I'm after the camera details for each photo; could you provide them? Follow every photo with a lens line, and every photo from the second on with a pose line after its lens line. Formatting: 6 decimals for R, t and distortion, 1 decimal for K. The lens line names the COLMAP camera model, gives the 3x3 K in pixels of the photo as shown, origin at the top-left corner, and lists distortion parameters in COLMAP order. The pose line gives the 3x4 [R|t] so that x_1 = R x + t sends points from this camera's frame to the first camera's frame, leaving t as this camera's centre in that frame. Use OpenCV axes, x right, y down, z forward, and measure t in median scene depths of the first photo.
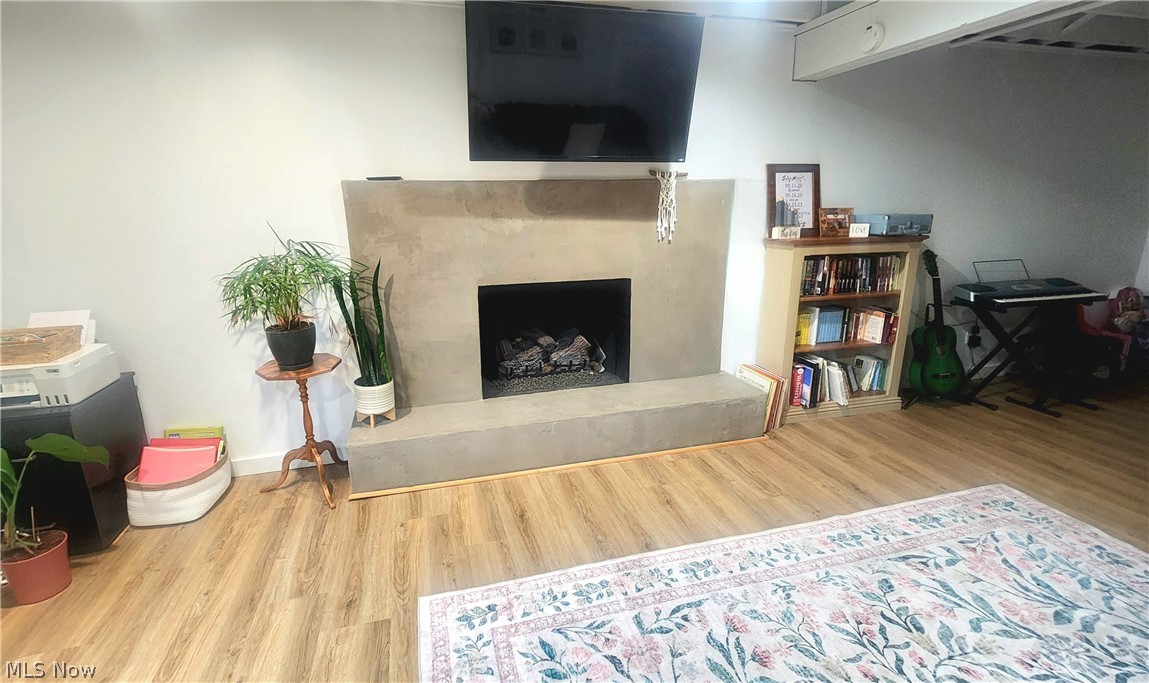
lens RADIAL K [[501.1, 0, 546.8], [0, 501.1, 335.0], [0, 0, 1]] dist [0.017237, -0.009223]
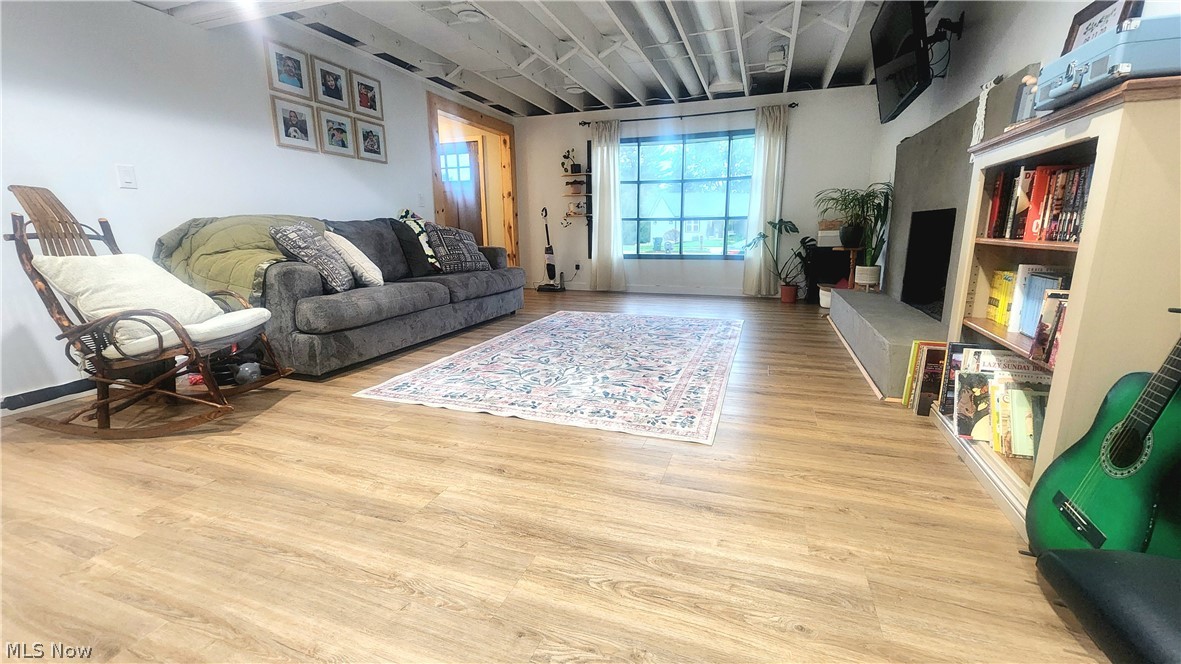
lens RADIAL K [[480.0, 0, 593.8], [0, 480.0, 328.7], [0, 0, 1]] dist [-0.001768, -0.000060]
pose [[-0.557056, 0.190548, -0.808319, 1.294895], [-0.192341, 0.917255, 0.348780, -0.085376], [0.807895, 0.349763, -0.474312, 0.935551]]
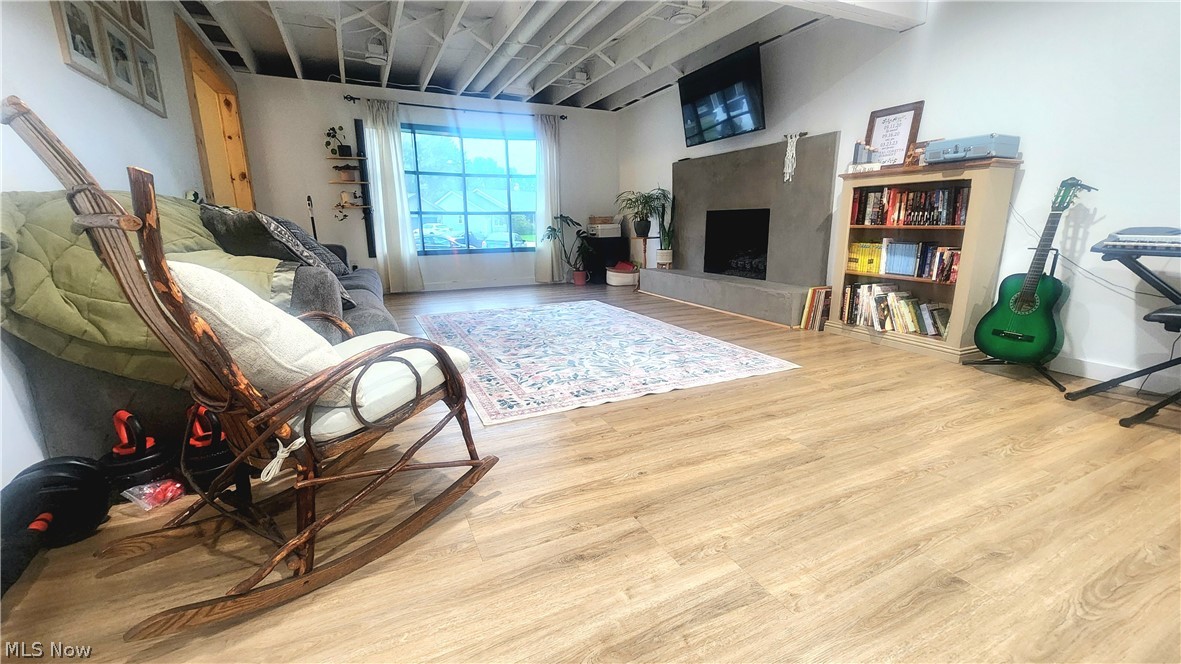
lens RADIAL K [[480.0, 0, 593.8], [0, 480.0, 328.7], [0, 0, 1]] dist [-0.001768, -0.000060]
pose [[0.191375, 0.226782, -0.954958, 1.510150], [-0.244149, 0.953359, 0.177475, 0.106450], [0.950667, 0.199188, 0.237817, 0.210377]]
